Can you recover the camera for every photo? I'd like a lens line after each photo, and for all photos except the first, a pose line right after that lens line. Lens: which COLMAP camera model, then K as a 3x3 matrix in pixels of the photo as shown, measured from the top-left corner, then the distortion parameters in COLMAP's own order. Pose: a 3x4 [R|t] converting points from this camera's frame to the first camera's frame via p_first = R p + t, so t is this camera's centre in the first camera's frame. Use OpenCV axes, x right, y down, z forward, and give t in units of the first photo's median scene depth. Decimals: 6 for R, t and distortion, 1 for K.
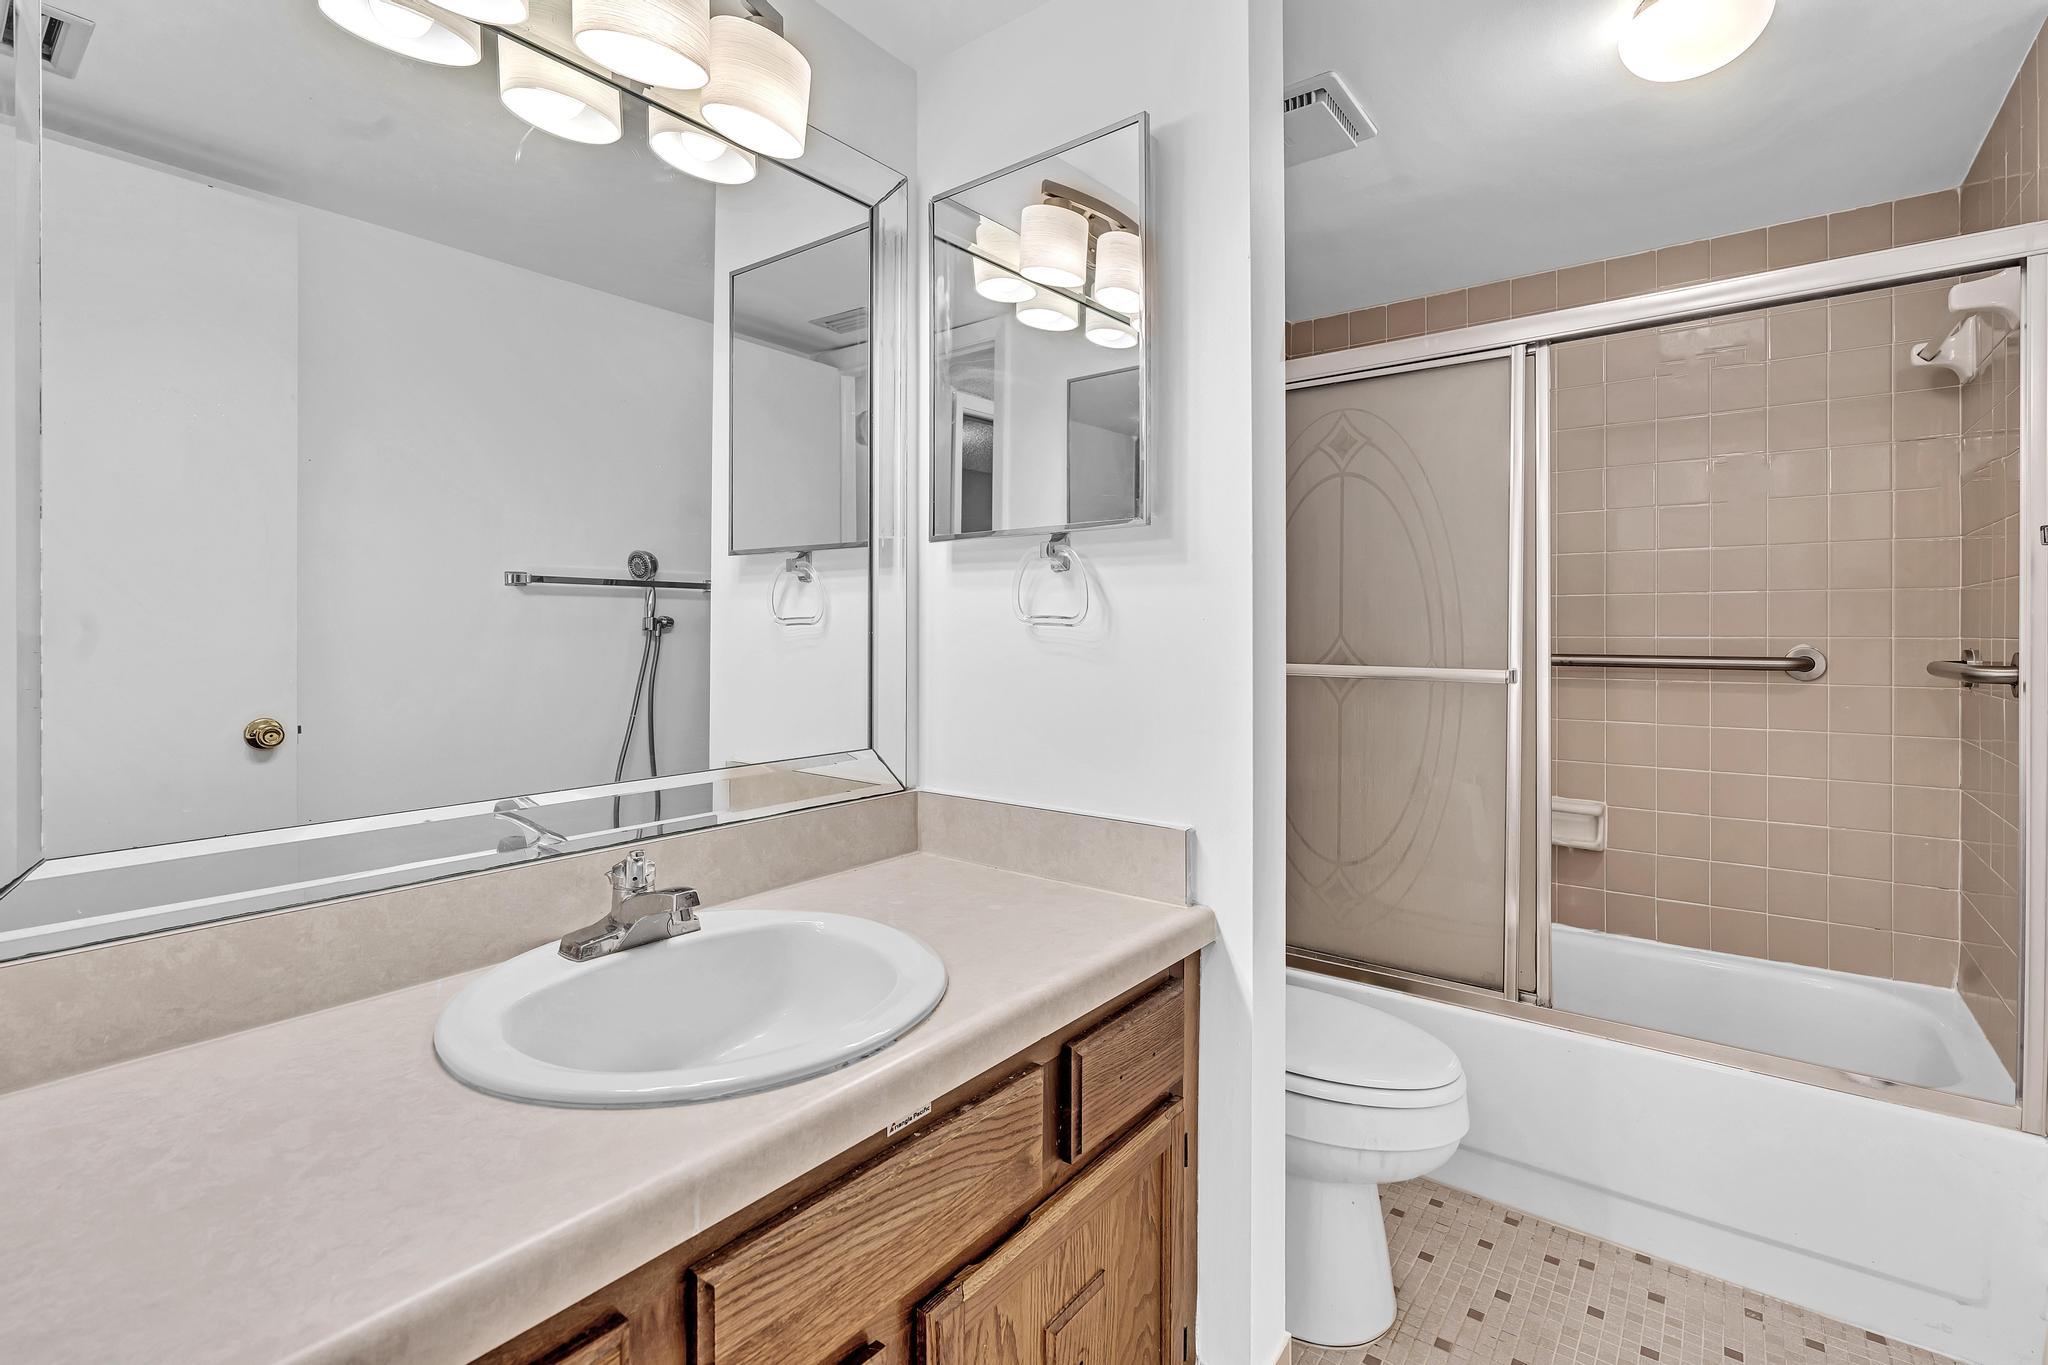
lens RADIAL K [[941.9, 0, 1015.6], [0, 941.9, 633.8], [0, 0, 1]] dist [-0.006590, 0.002248]
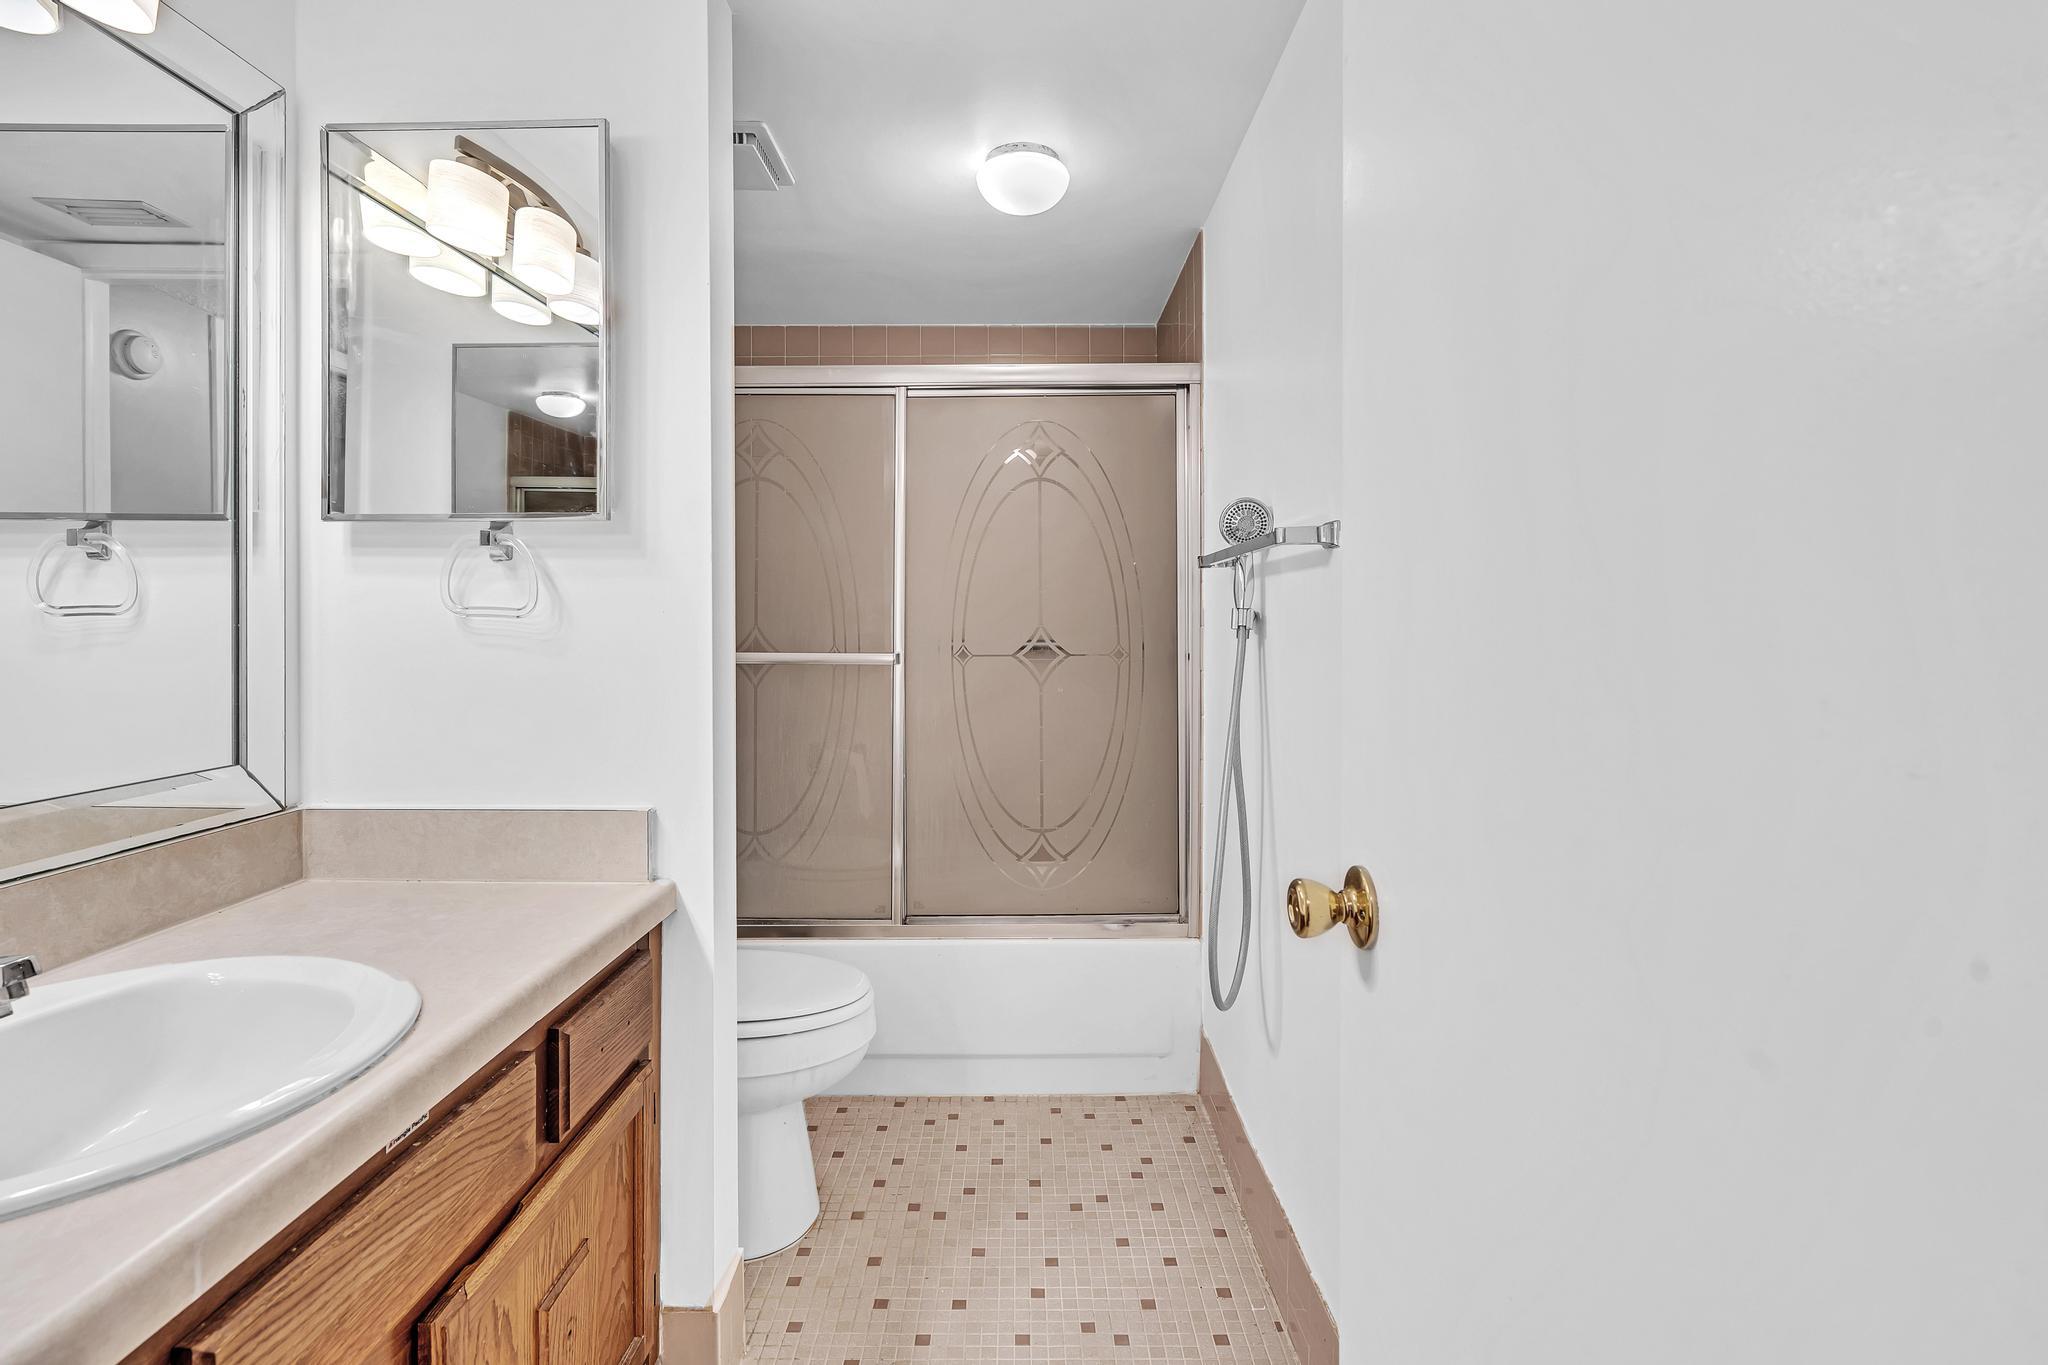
lens RADIAL K [[941.9, 0, 1015.6], [0, 941.9, 633.8], [0, 0, 1]] dist [-0.006590, 0.002248]
pose [[0.795221, -0.009528, 0.606245, -0.125039], [0.003250, 0.999929, 0.011452, -0.001095], [-0.606312, -0.007136, 0.795195, -0.088311]]
